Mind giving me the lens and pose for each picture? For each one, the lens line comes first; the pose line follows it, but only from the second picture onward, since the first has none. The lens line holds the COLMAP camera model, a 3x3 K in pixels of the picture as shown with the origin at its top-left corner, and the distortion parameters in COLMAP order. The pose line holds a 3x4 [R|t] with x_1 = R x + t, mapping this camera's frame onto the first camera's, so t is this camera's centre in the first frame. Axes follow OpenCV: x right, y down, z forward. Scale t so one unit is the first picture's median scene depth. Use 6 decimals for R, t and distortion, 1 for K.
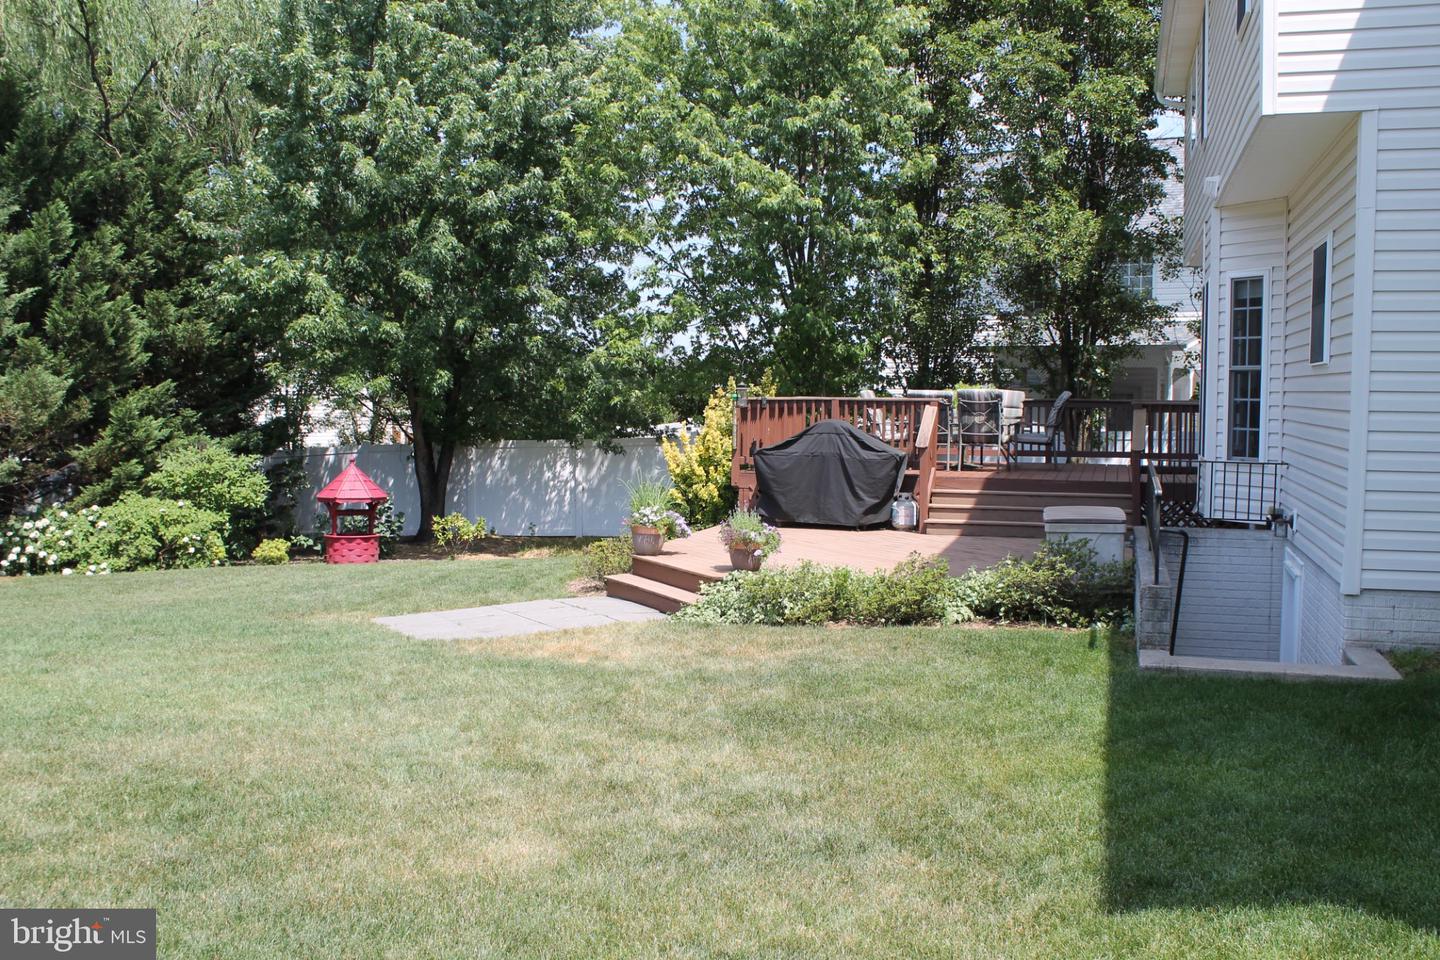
lens RADIAL K [[1357.2, 0, 720.0], [0, 1357.2, 480.0], [0, 0, 1]] dist [-0.180276, 0.223124]
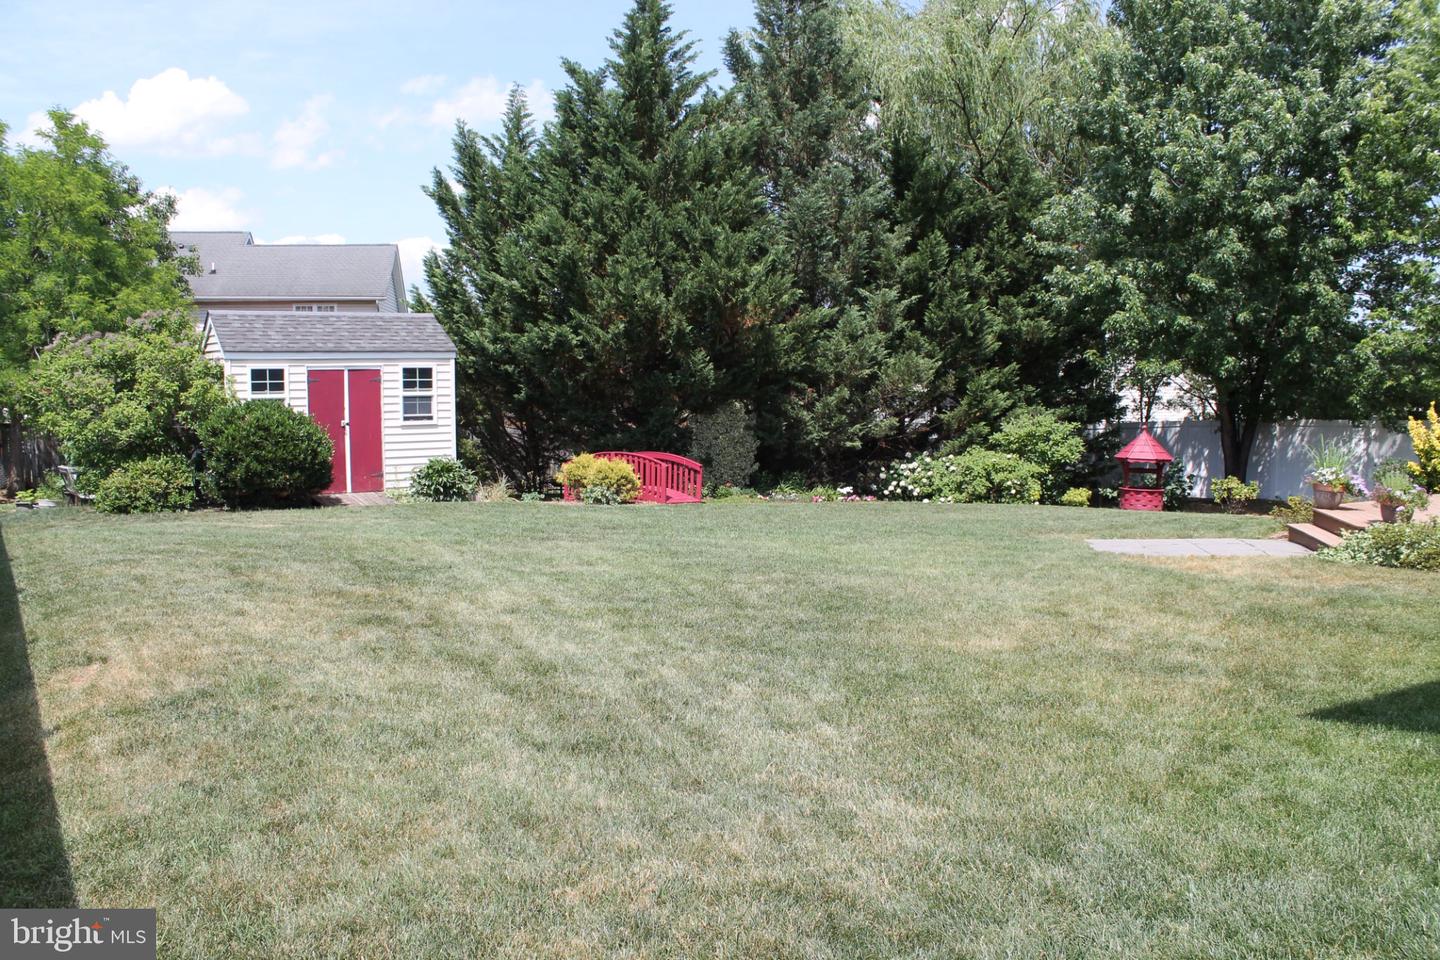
lens RADIAL K [[1202.1, 0, 725.8], [0, 1202.1, 490.3], [0, 0, 1]] dist [-0.171805, 0.153785]
pose [[0.754852, 0.060434, -0.653105, 0.146961], [-0.043911, 0.998168, 0.041613, 0.013989], [0.654423, -0.002733, 0.756123, -0.075215]]
